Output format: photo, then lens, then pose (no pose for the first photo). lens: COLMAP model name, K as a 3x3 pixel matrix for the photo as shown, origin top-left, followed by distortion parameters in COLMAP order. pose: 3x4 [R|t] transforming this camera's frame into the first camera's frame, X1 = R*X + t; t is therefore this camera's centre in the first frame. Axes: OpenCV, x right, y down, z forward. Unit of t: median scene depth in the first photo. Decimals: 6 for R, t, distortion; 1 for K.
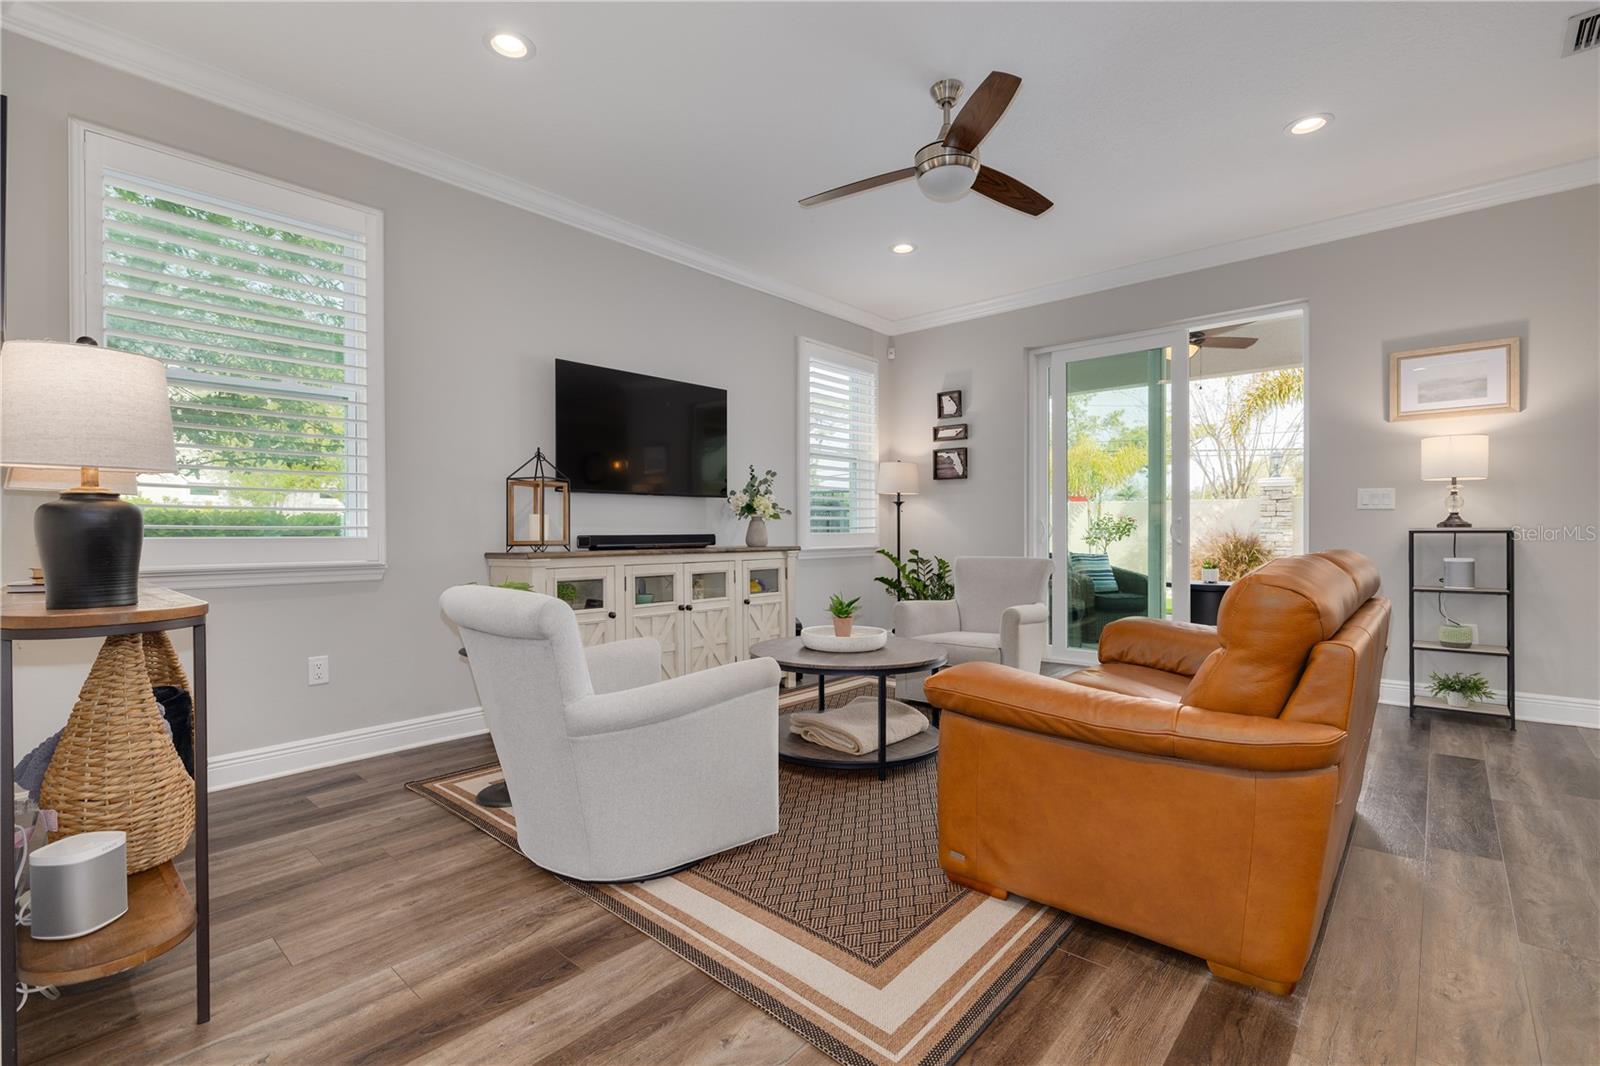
lens RADIAL K [[714.7, 0, 803.6], [0, 714.7, 530.6], [0, 0, 1]] dist [-0.005548, -0.000267]
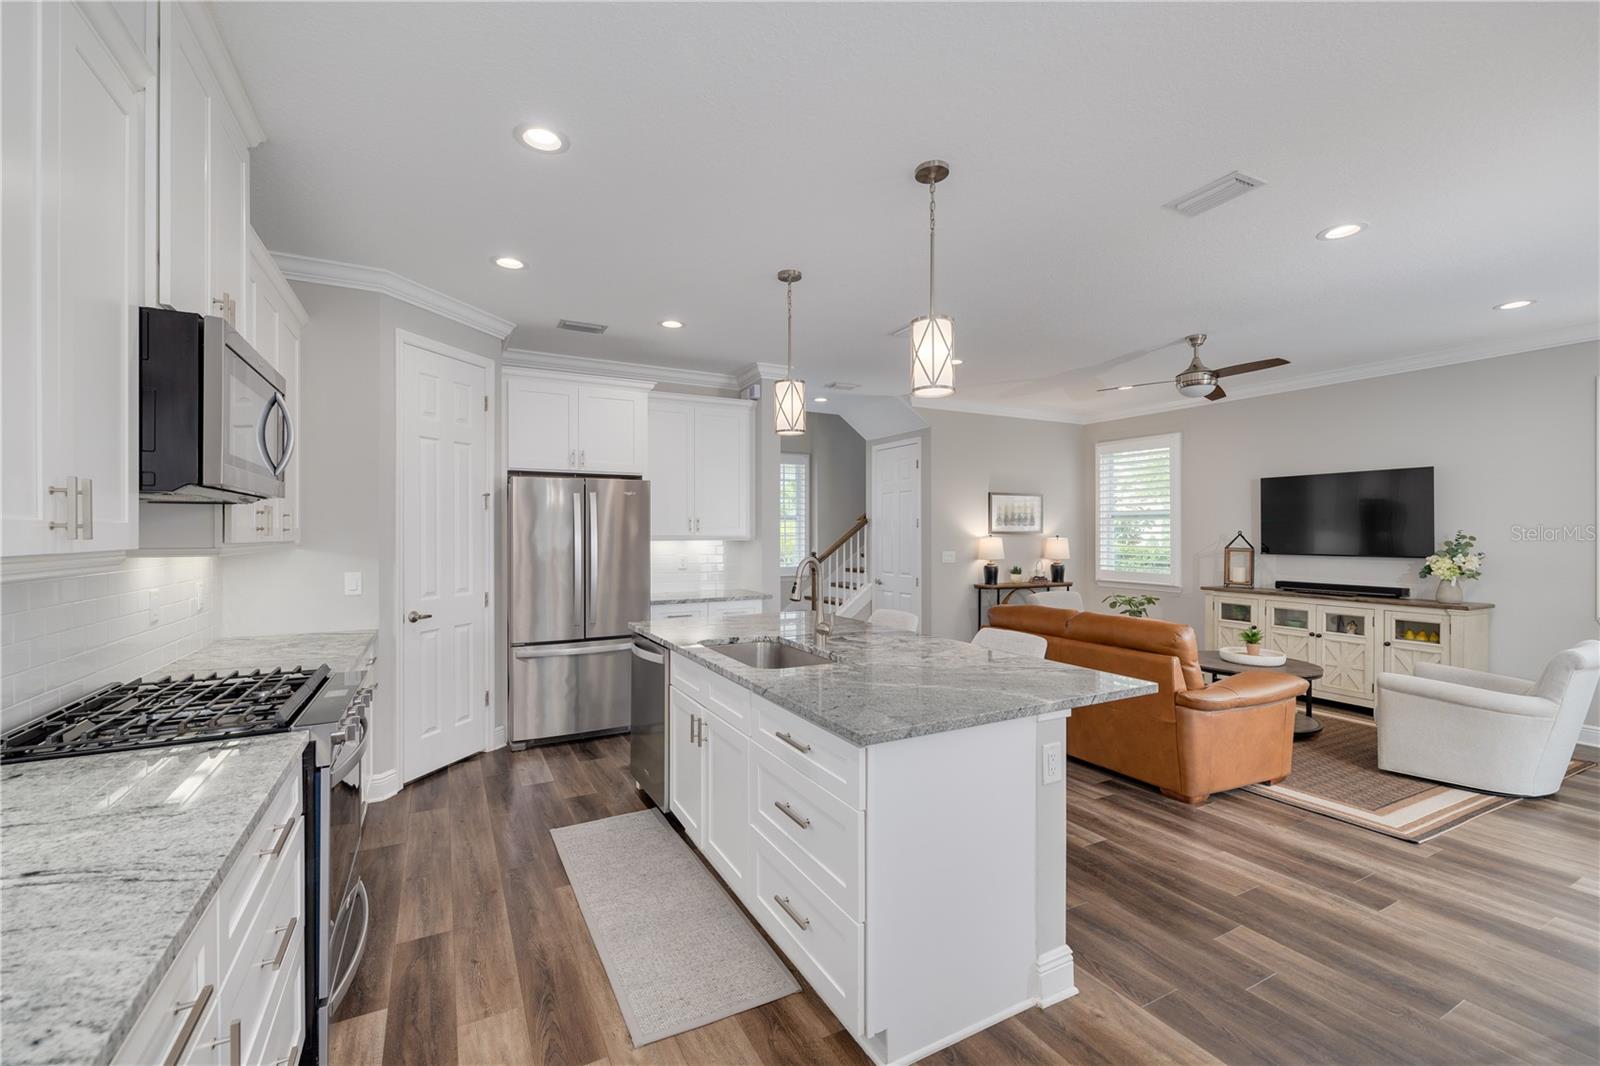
lens RADIAL K [[669.8, 0, 794.1], [0, 669.8, 531.1], [0, 0, 1]] dist [-0.000798, 0.000274]
pose [[-0.350309, -0.000211, -0.936634, 1.521326], [-0.003074, 0.999995, 0.000924, -0.105783], [0.936629, 0.003203, -0.350308, 0.479181]]
